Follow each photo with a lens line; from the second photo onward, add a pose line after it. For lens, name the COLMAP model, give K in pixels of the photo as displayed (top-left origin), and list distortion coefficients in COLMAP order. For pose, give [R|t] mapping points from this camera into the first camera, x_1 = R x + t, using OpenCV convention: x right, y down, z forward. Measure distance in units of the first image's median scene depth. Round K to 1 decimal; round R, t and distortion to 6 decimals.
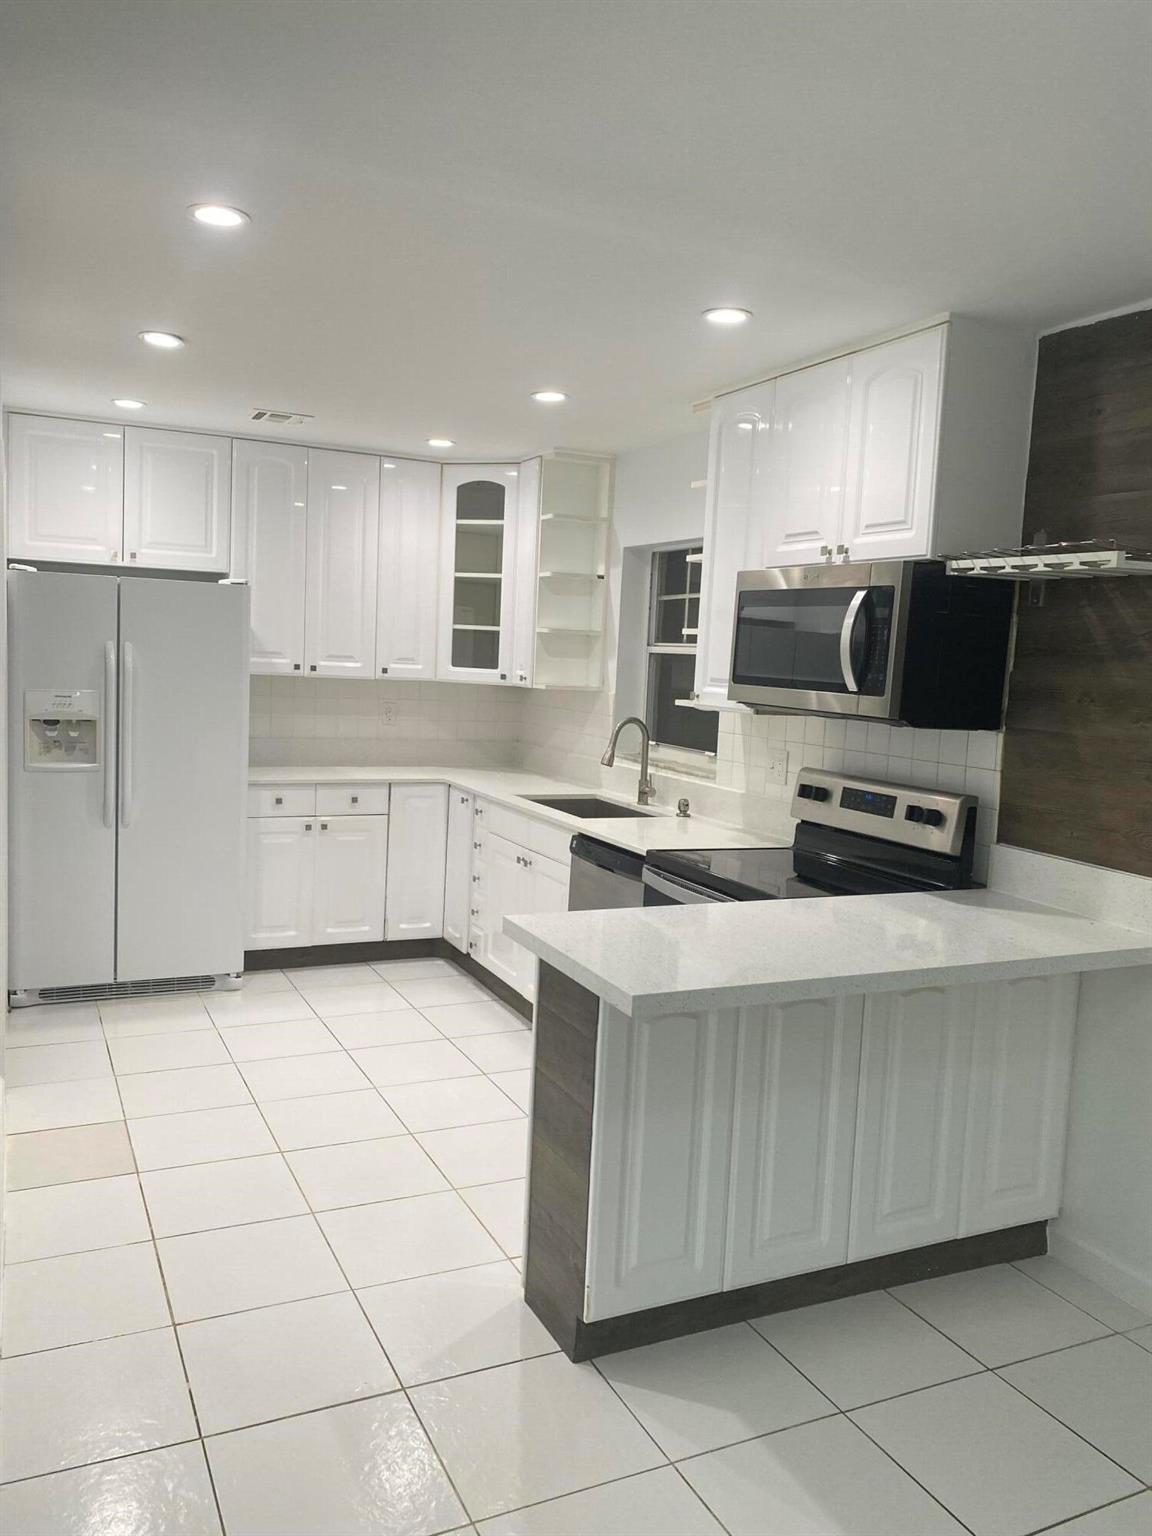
lens RADIAL K [[1172.3, 0, 572.6], [0, 1172.3, 762.6], [0, 0, 1]] dist [0.057097, -0.067126]
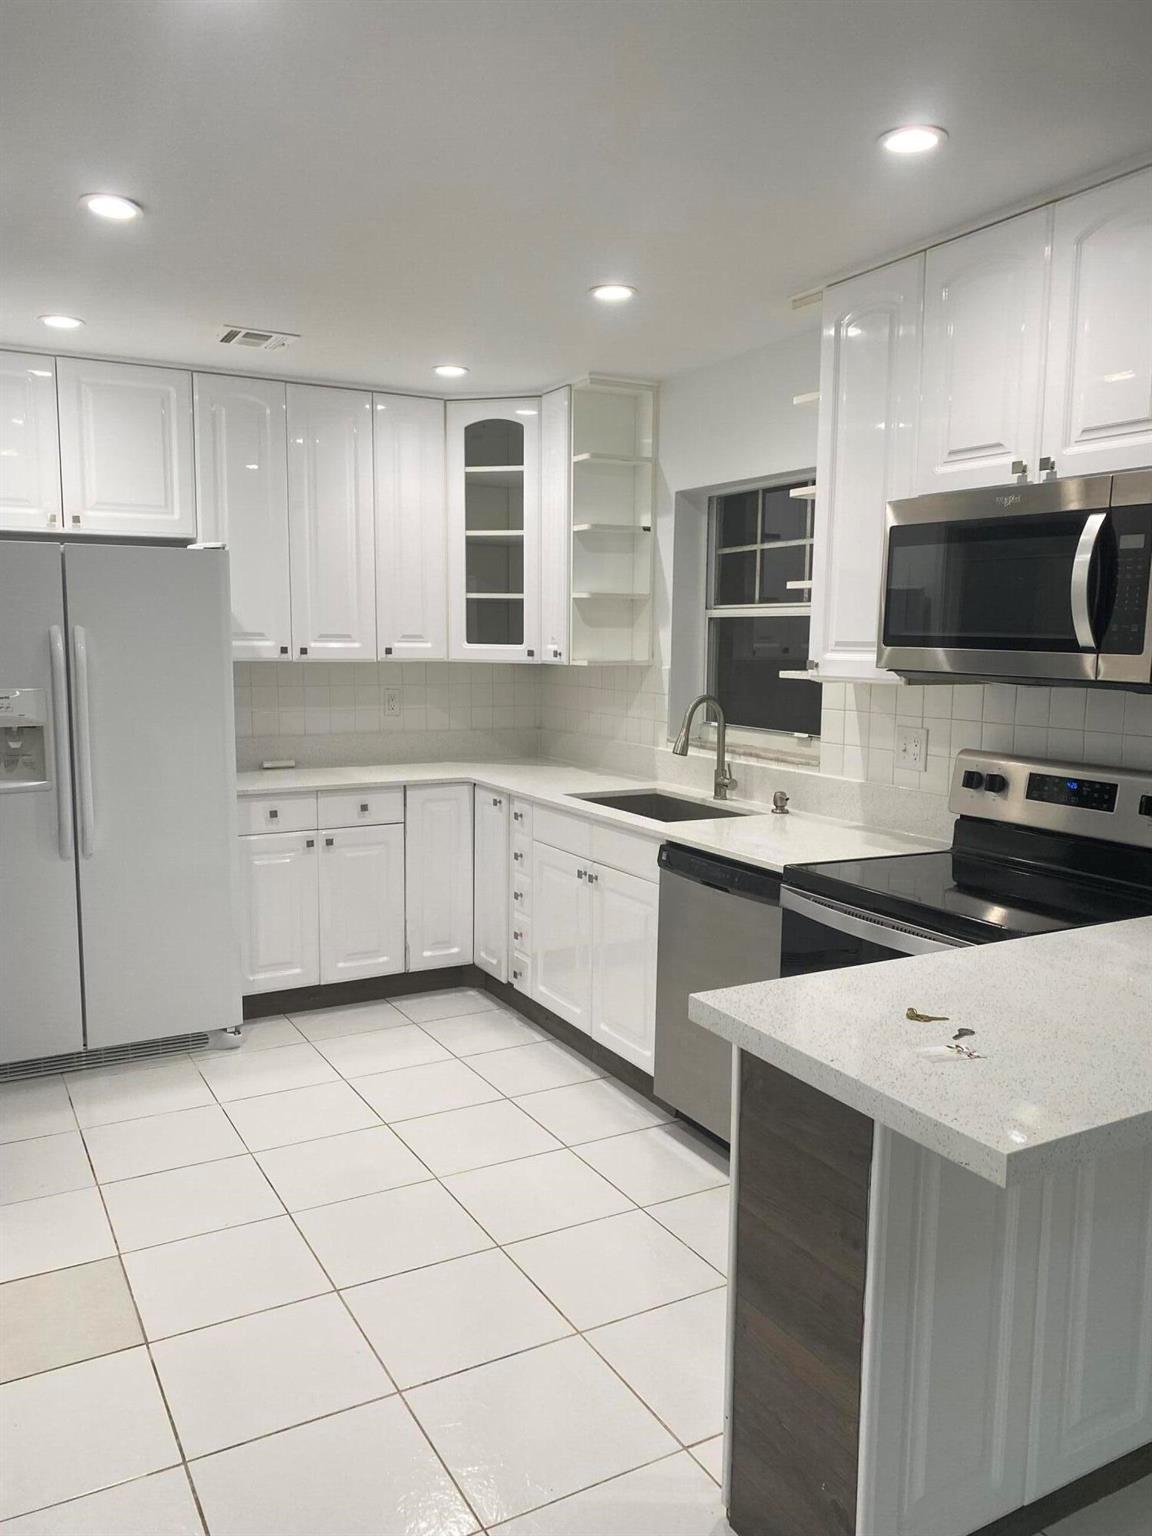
lens RADIAL K [[1172.3, 0, 593.2], [0, 1172.3, 772.7], [0, 0, 1]] dist [0.057097, -0.067126]
pose [[0.996857, -0.045578, 0.064792, -0.090612], [0.043728, 0.998602, 0.029685, -0.012767], [-0.066054, -0.026758, 0.997457, 0.187912]]
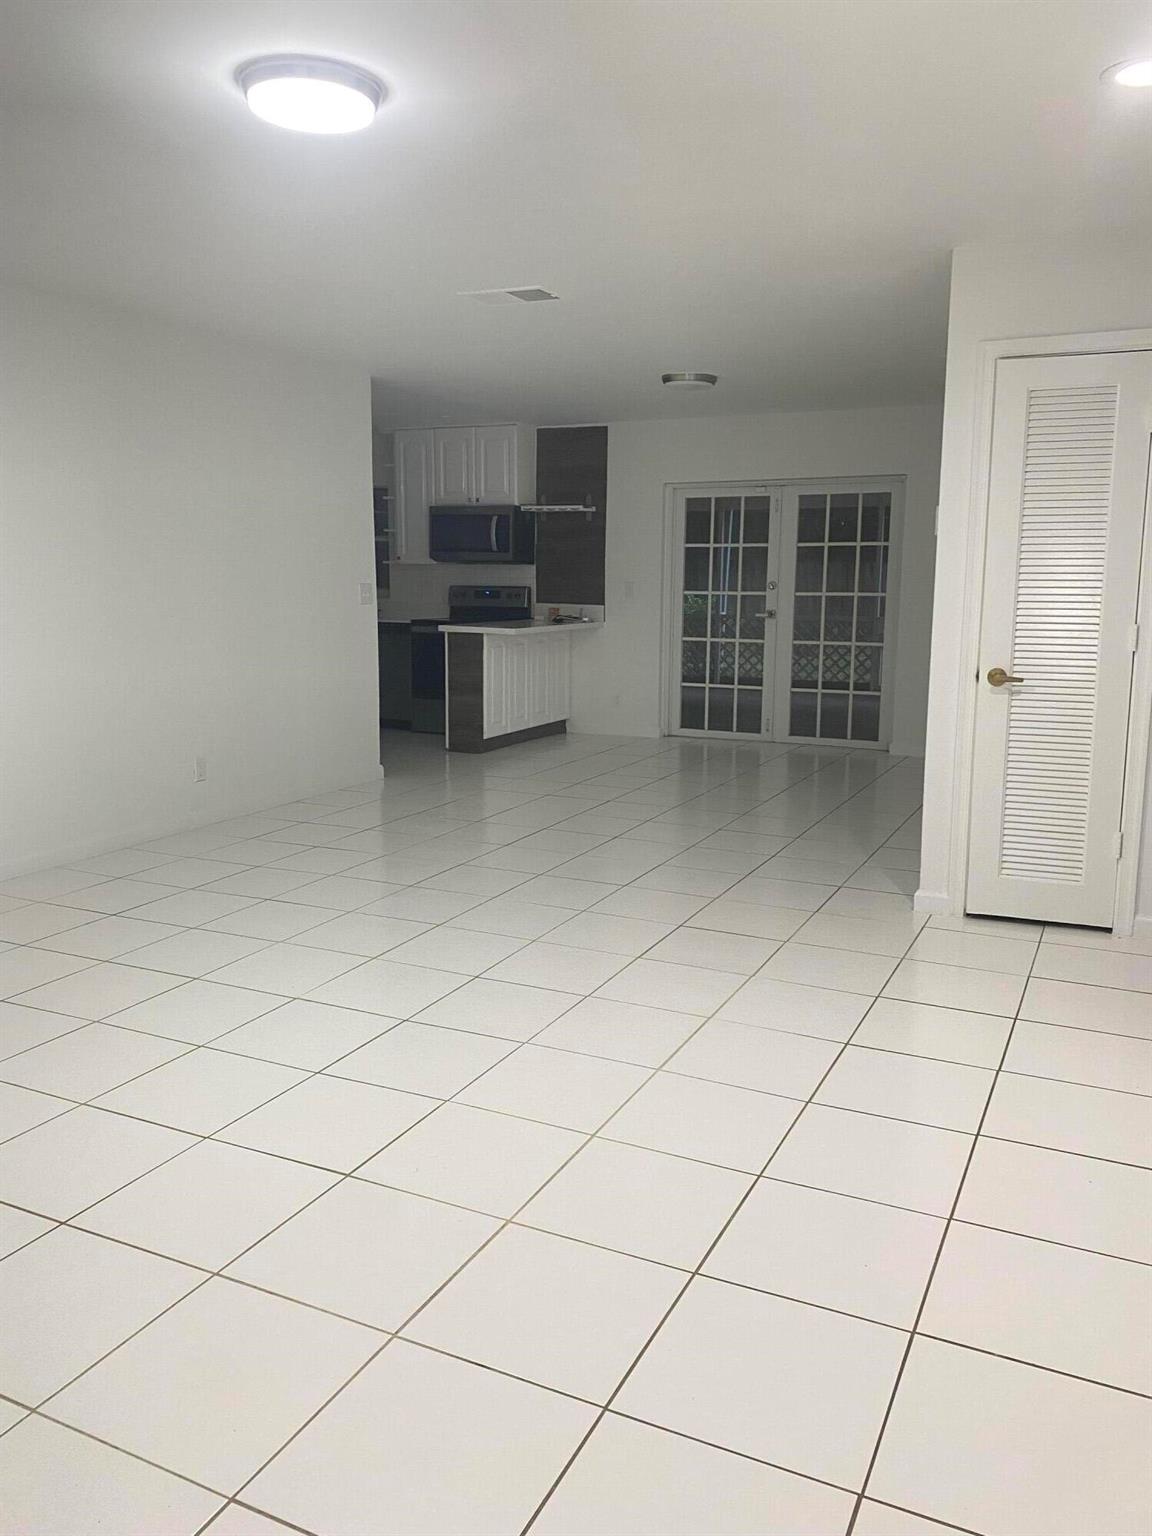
lens RADIAL K [[1172.3, 0, 586.5], [0, 1172.3, 781.2], [0, 0, 1]] dist [0.057097, -0.067126]
pose [[0.781770, -0.148188, 0.605703, -1.015873], [0.091034, 0.988068, 0.124239, 0.114305], [-0.616886, -0.041987, 0.785932, -1.031292]]
